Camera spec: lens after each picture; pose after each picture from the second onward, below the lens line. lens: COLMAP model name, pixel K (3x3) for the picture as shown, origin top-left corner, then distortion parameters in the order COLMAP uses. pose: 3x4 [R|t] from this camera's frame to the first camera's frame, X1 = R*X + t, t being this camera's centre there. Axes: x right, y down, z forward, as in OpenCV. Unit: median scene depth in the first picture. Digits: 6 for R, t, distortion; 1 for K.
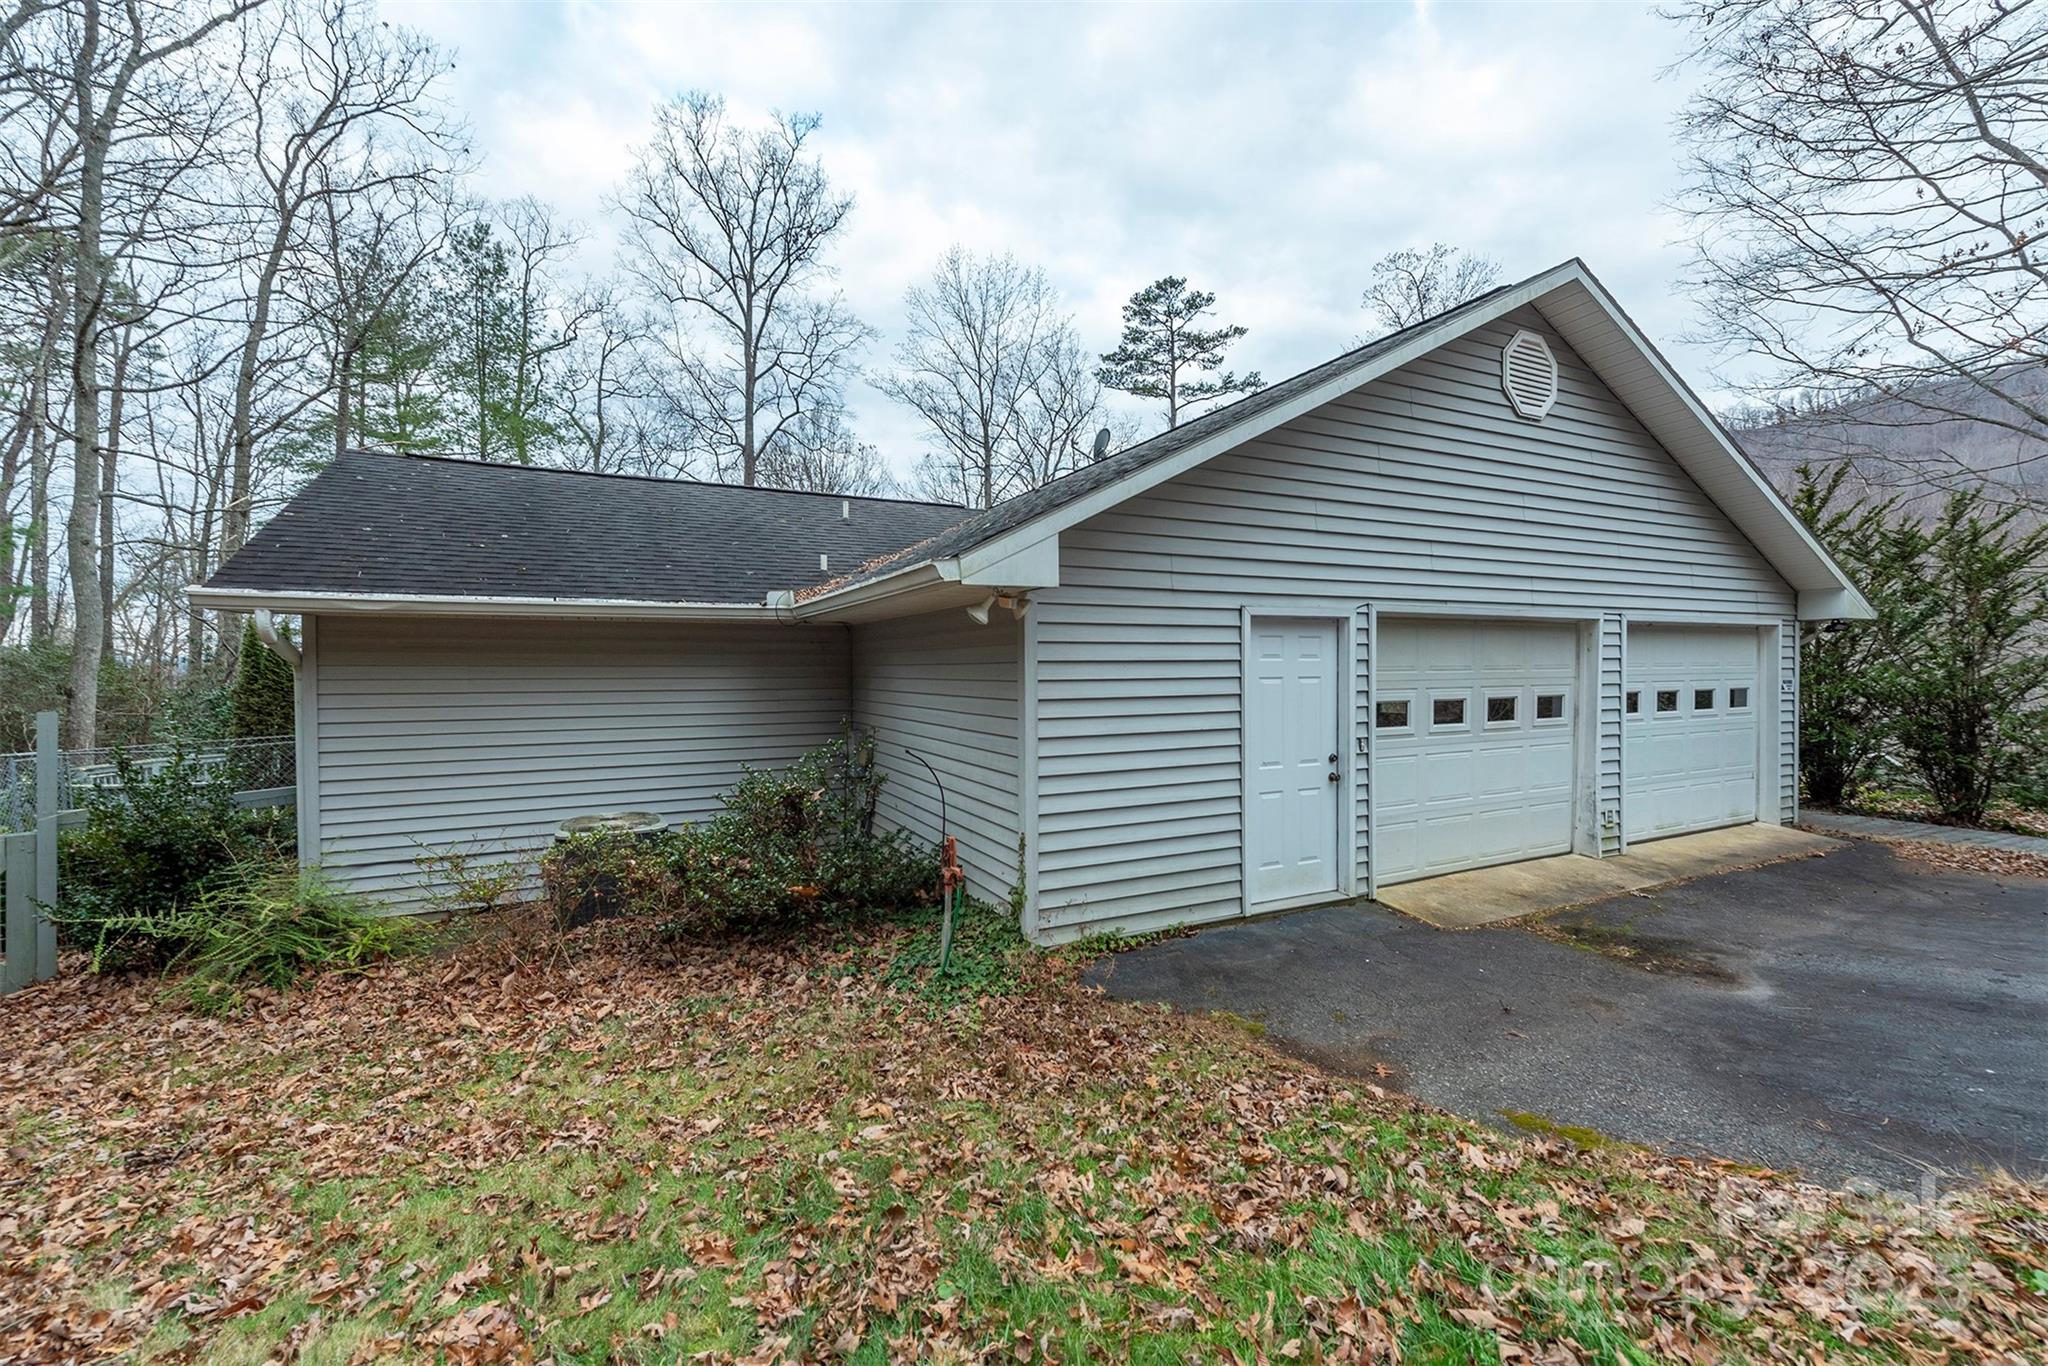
lens RADIAL K [[841.2, 0, 1021.0], [0, 841.2, 686.8], [0, 0, 1]] dist [0.001989, -0.000246]
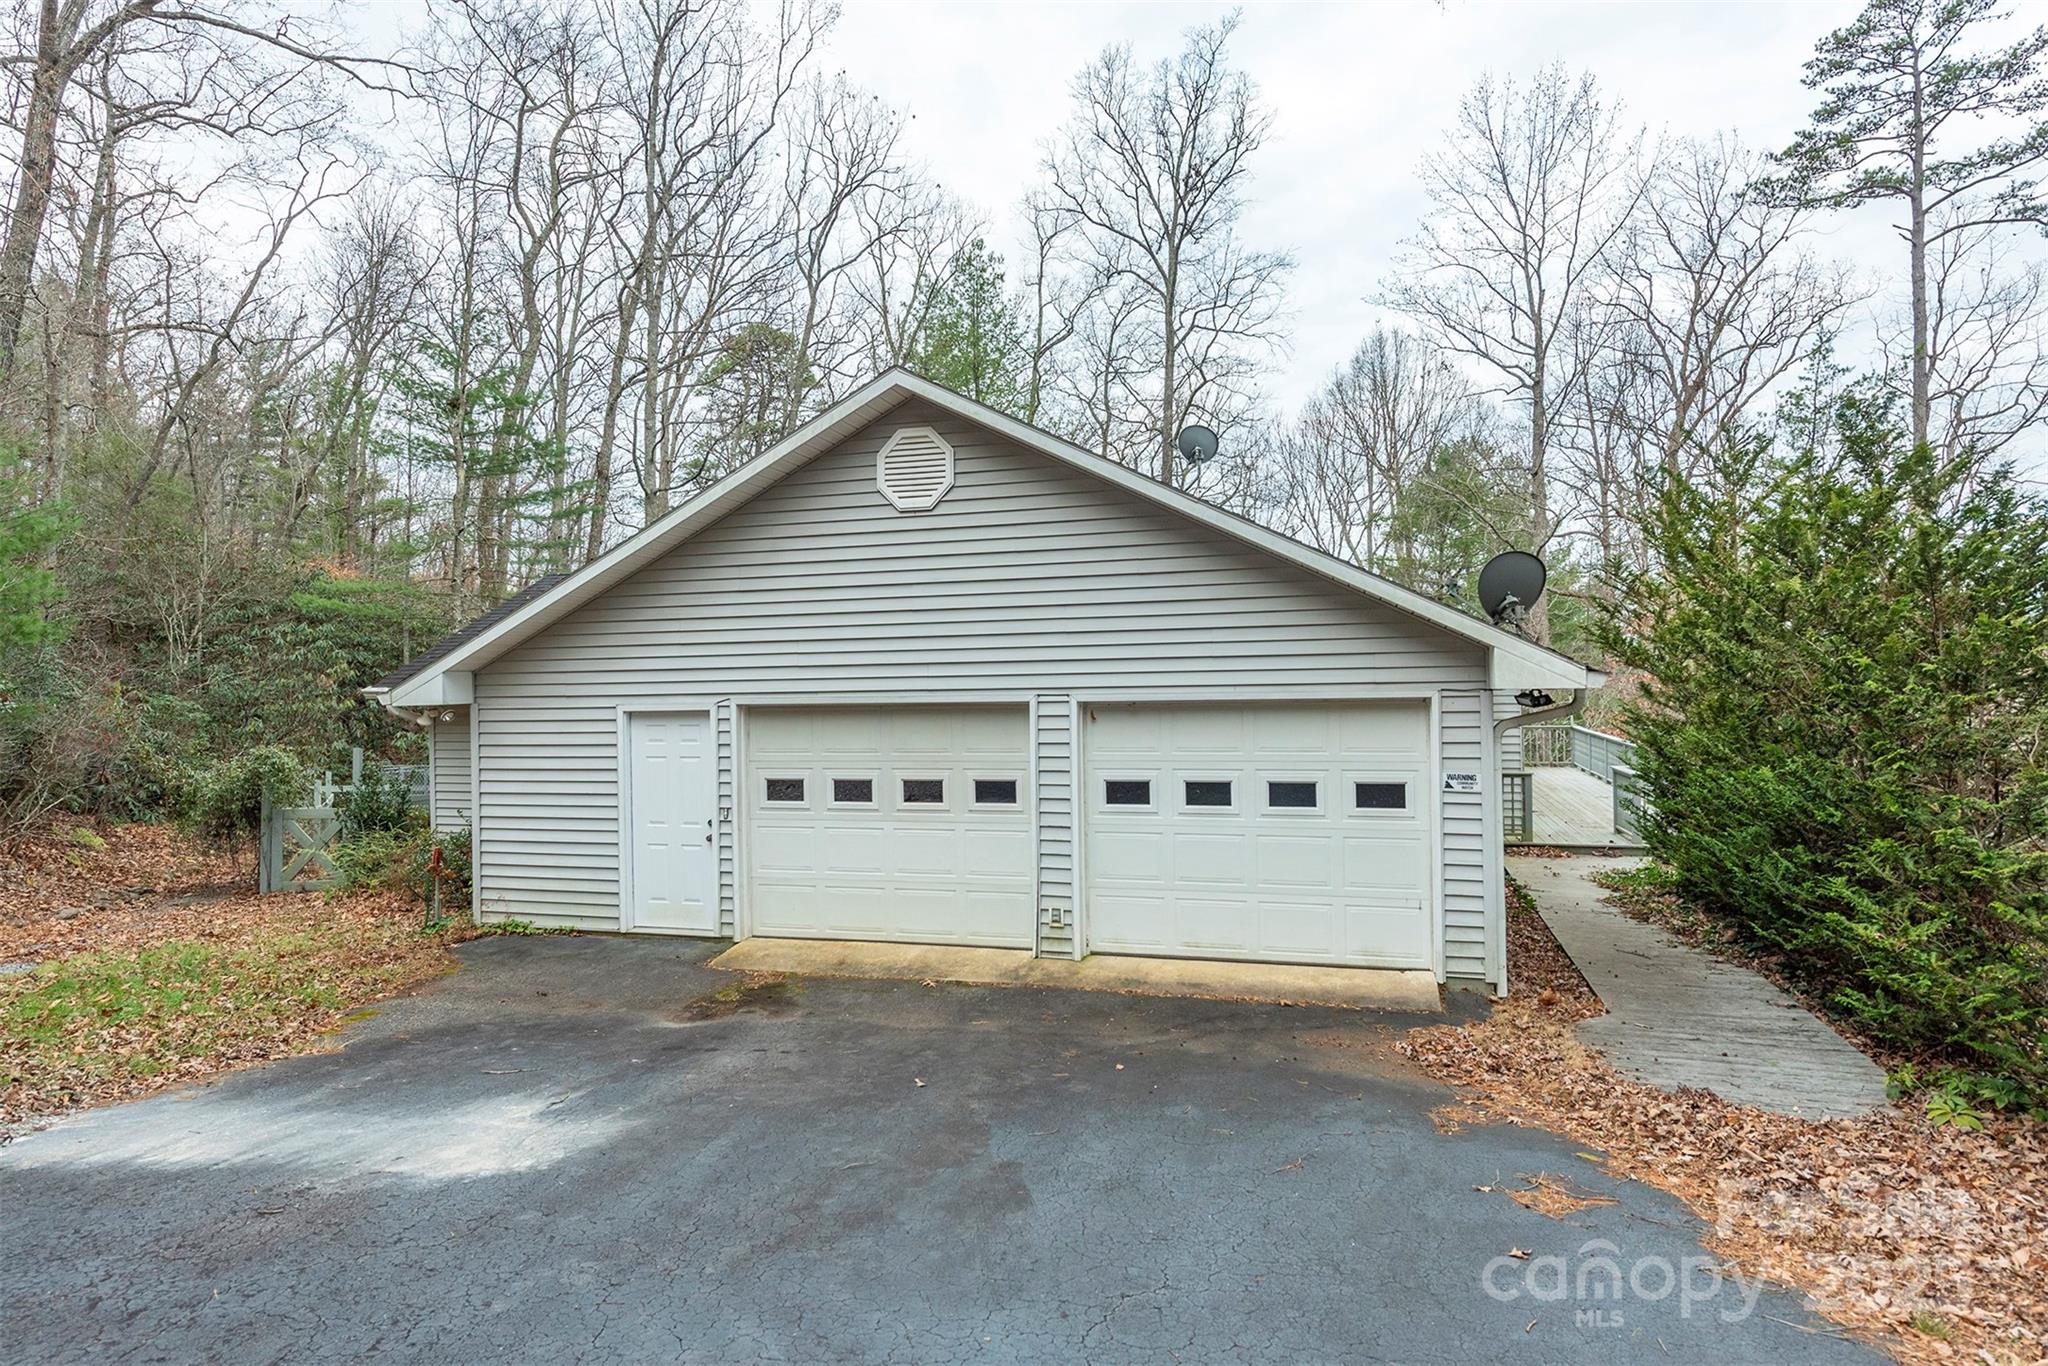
lens RADIAL K [[1224.3, 0, 1005.5], [0, 1224.3, 664.5], [0, 0, 1]] dist [0.034469, 0.000518]
pose [[0.711277, -0.011949, -0.702810, 1.608273], [-0.002048, 0.999816, -0.019070, -0.093849], [0.702908, 0.015004, 0.711122, 0.012557]]
